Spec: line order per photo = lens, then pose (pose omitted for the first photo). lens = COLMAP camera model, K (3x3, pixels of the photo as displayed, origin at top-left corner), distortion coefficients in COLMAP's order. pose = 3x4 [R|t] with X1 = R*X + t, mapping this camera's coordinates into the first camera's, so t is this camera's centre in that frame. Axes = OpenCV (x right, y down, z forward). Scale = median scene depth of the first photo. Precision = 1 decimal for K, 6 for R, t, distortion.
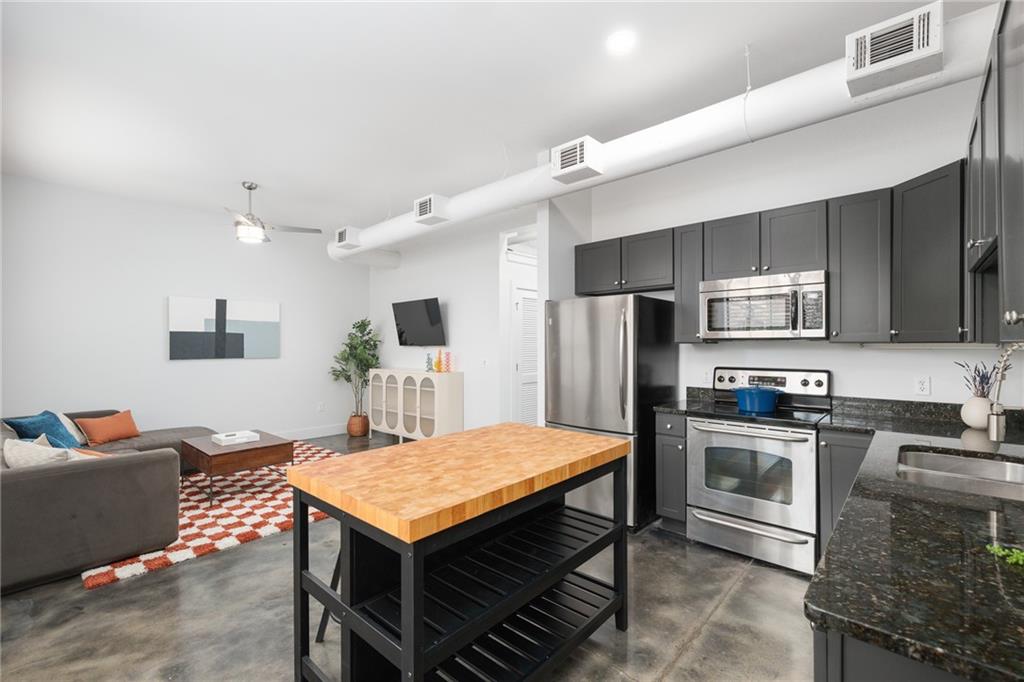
lens RADIAL K [[430.5, 0, 515.3], [0, 430.5, 345.4], [0, 0, 1]] dist [0.002302, -0.001553]
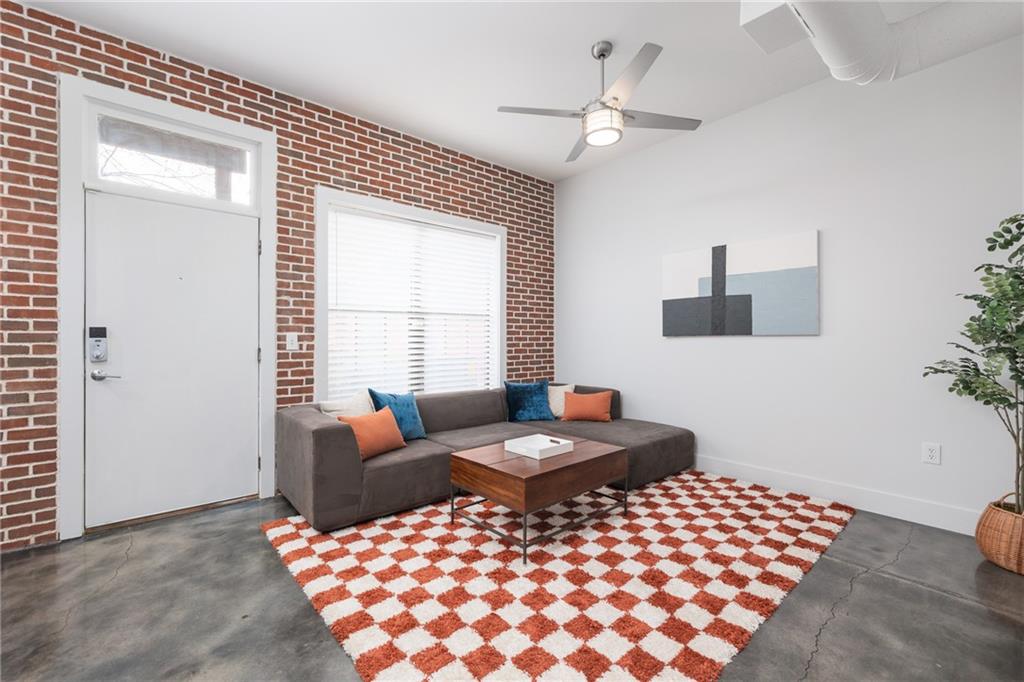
lens RADIAL K [[430.5, 0, 513.6], [0, 430.5, 339.9], [0, 0, 1]] dist [0.002302, -0.001553]
pose [[-0.132363, -0.007554, -0.991173, 0.012140], [0.006081, 0.999946, -0.008433, 0.041789], [0.991183, -0.007144, -0.132310, 0.783097]]
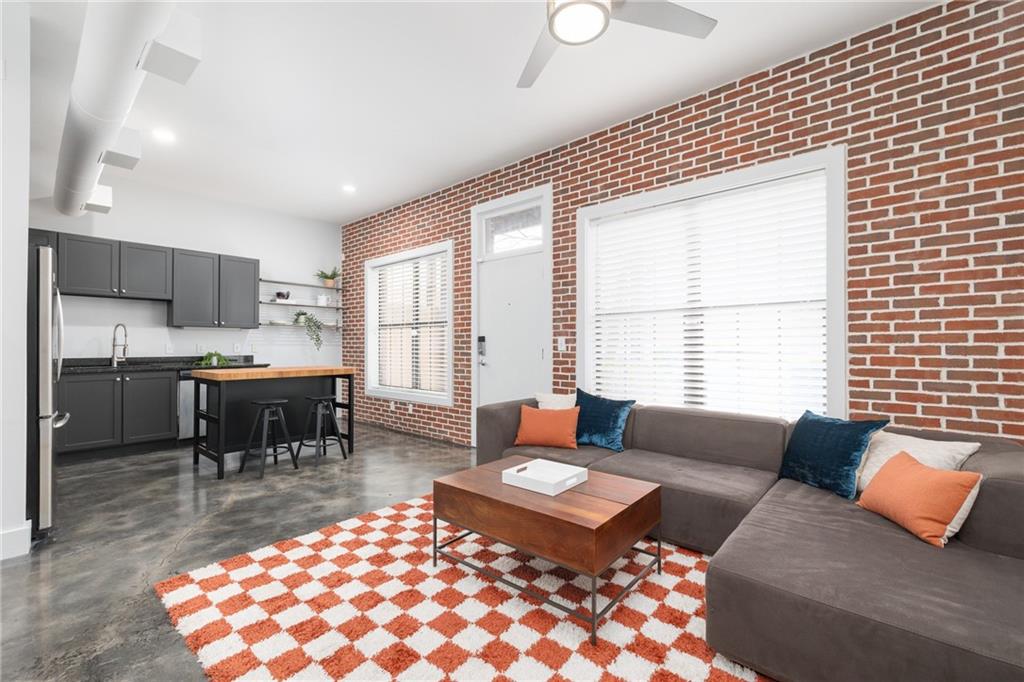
lens RADIAL K [[430.5, 0, 510.6], [0, 430.5, 339.3], [0, 0, 1]] dist [0.002302, -0.001553]
pose [[-0.999961, 0.000441, -0.008807, -0.448968], [0.000569, 0.999894, -0.014556, 0.040029], [0.008800, -0.014561, -0.999855, 1.140854]]
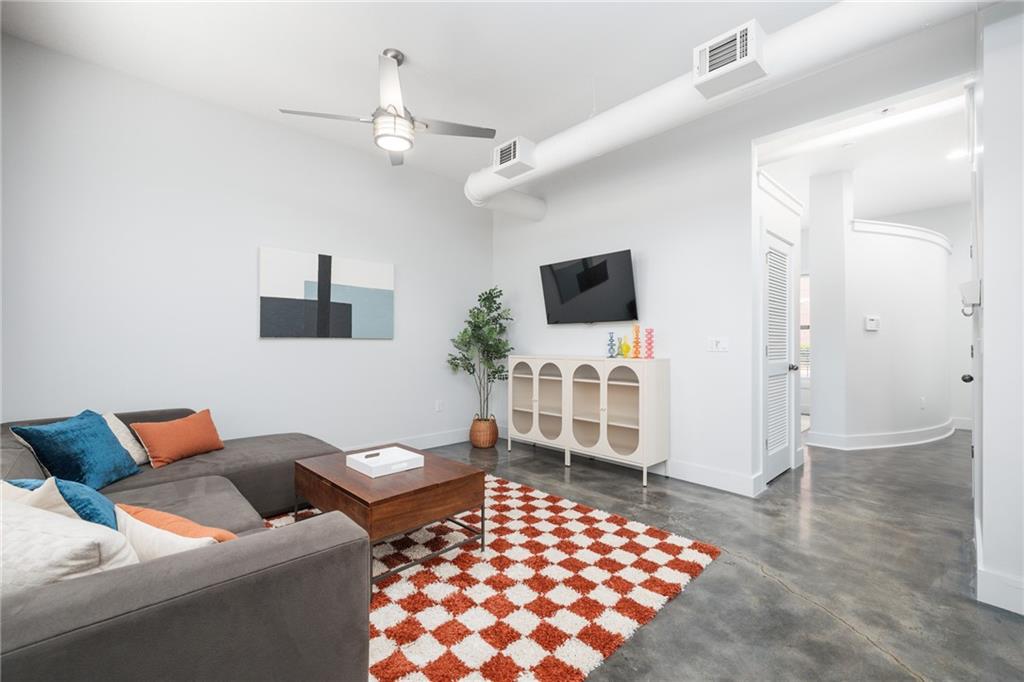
lens RADIAL K [[430.5, 0, 512.4], [0, 430.5, 337.2], [0, 0, 1]] dist [0.002302, -0.001553]
pose [[0.997121, 0.003062, -0.075763, -0.321773], [-0.004139, 0.999893, -0.014063, 0.039418], [0.075712, 0.014336, 0.997027, 0.316142]]
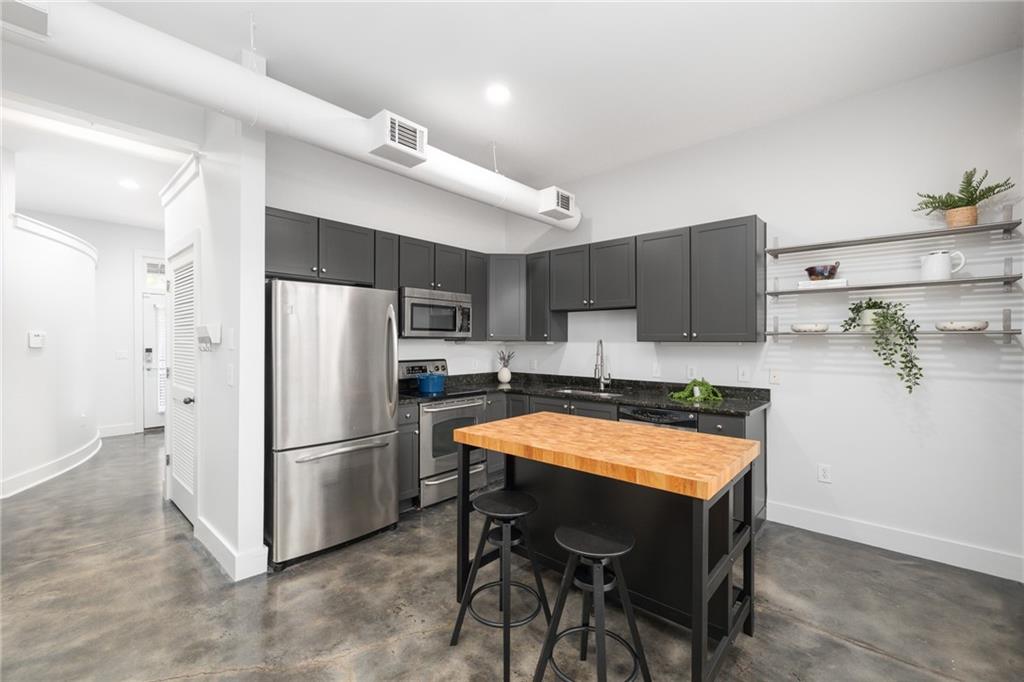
lens RADIAL K [[430.5, 0, 510.8], [0, 430.5, 343.6], [0, 0, 1]] dist [0.002302, -0.001553]
pose [[-0.003043, -0.006973, 0.999971, -0.416168], [-0.001405, 0.999975, 0.006969, -0.003211], [-0.999994, -0.001384, -0.003053, 0.413596]]
